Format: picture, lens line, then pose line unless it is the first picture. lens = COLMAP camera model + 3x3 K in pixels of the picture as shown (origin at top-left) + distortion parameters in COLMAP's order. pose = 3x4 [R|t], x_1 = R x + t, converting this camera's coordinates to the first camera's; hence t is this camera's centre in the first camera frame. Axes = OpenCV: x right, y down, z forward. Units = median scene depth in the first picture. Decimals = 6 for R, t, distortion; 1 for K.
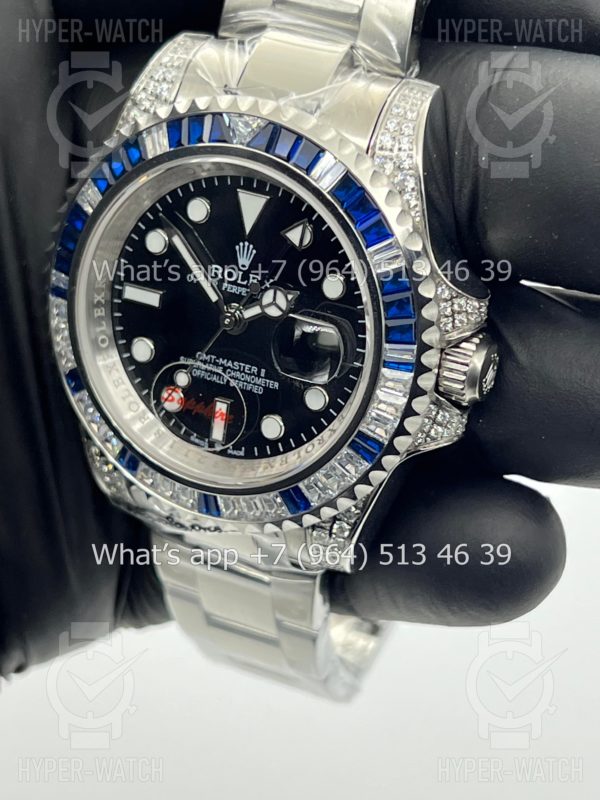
lens RADIAL K [[1900.0, 0, 300.0], [0, 1900.0, 400.0], [0, 0, 1]] dist [0.232486, -0.678949]
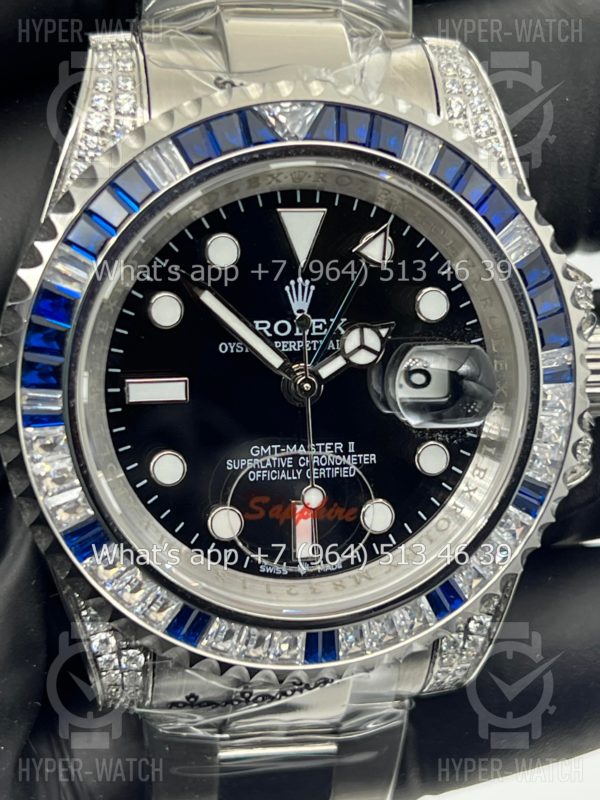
lens RADIAL K [[1900.0, 0, 300.0], [0, 1900.0, 400.0], [0, 0, 1]] dist [0.232486, -0.678949]
pose [[0.788787, -0.215795, 0.575541, -0.460879], [0.291708, 0.955607, -0.041491, -0.006992], [-0.541037, 0.200617, 0.816720, 0.405424]]
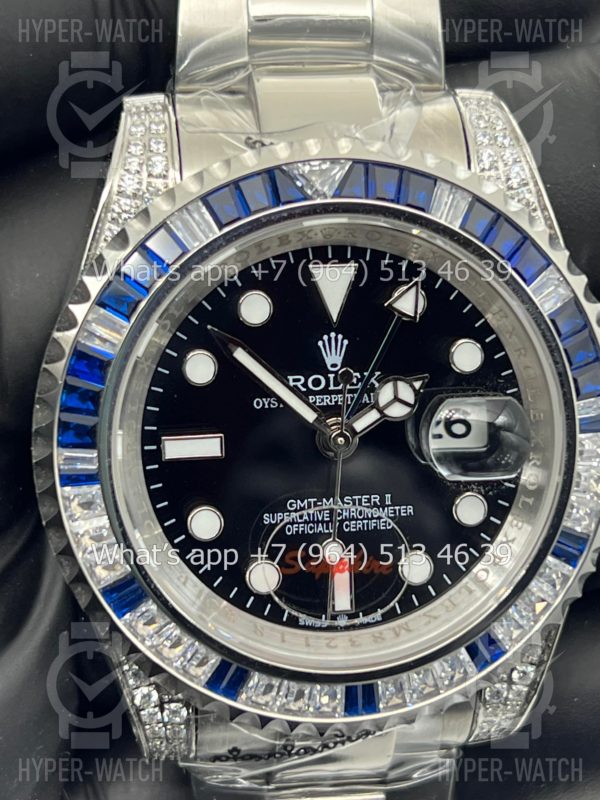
lens RADIAL K [[1900.0, 0, 300.0], [0, 1900.0, 400.0], [0, 0, 1]] dist [0.232486, -0.678949]
pose [[0.818795, -0.225397, 0.527987, -0.435128], [0.304527, 0.950170, -0.066631, -0.012215], [-0.486659, 0.215344, 0.846634, 0.381123]]
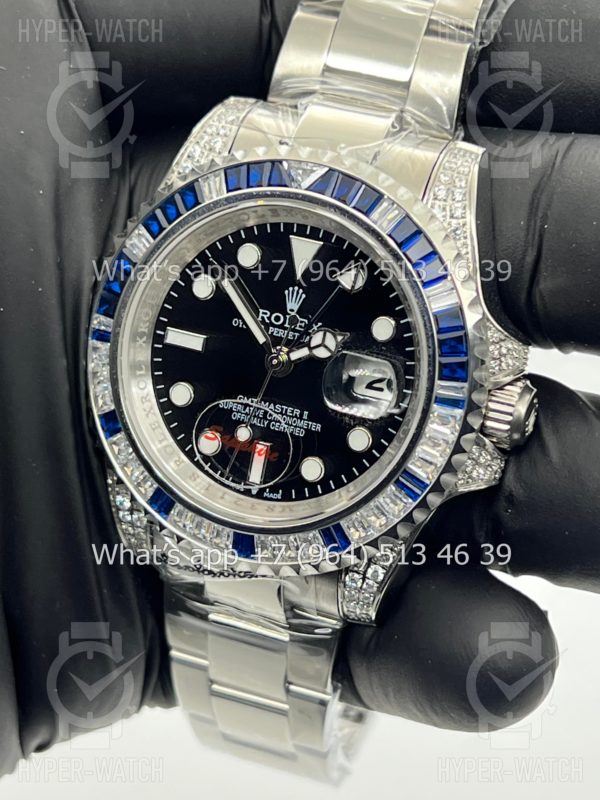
lens RADIAL K [[1900.0, 0, 300.0], [0, 1900.0, 400.0], [0, 0, 1]] dist [0.232486, -0.678949]
pose [[0.991965, 0.046057, 0.117829, -0.144453], [-0.027353, 0.987427, -0.155689, 0.138029], [-0.123518, 0.151215, 0.980753, -0.004300]]
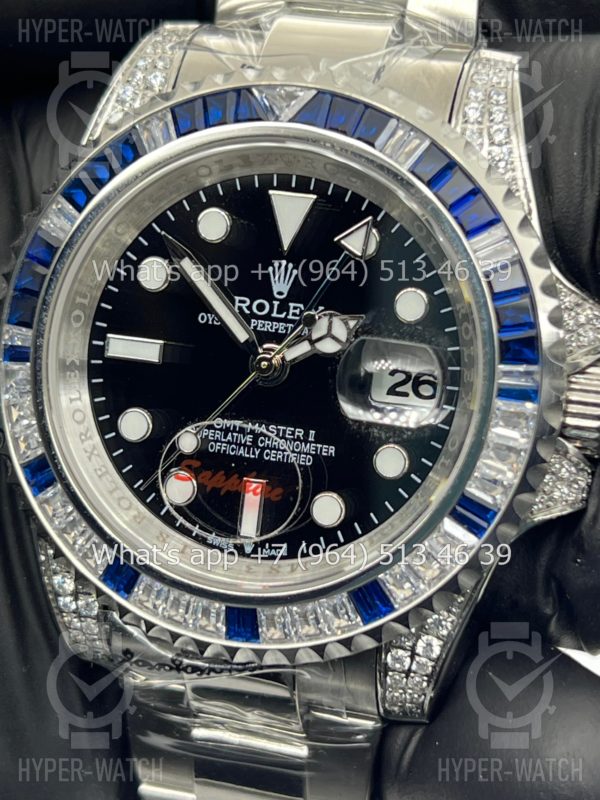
lens RADIAL K [[1900.0, 0, 300.0], [0, 1900.0, 400.0], [0, 0, 1]] dist [0.232486, -0.678949]
pose [[0.981412, -0.029424, 0.189641, -0.164944], [0.071687, 0.972852, -0.220043, 0.135405], [-0.178019, 0.229548, 0.956879, 0.292953]]
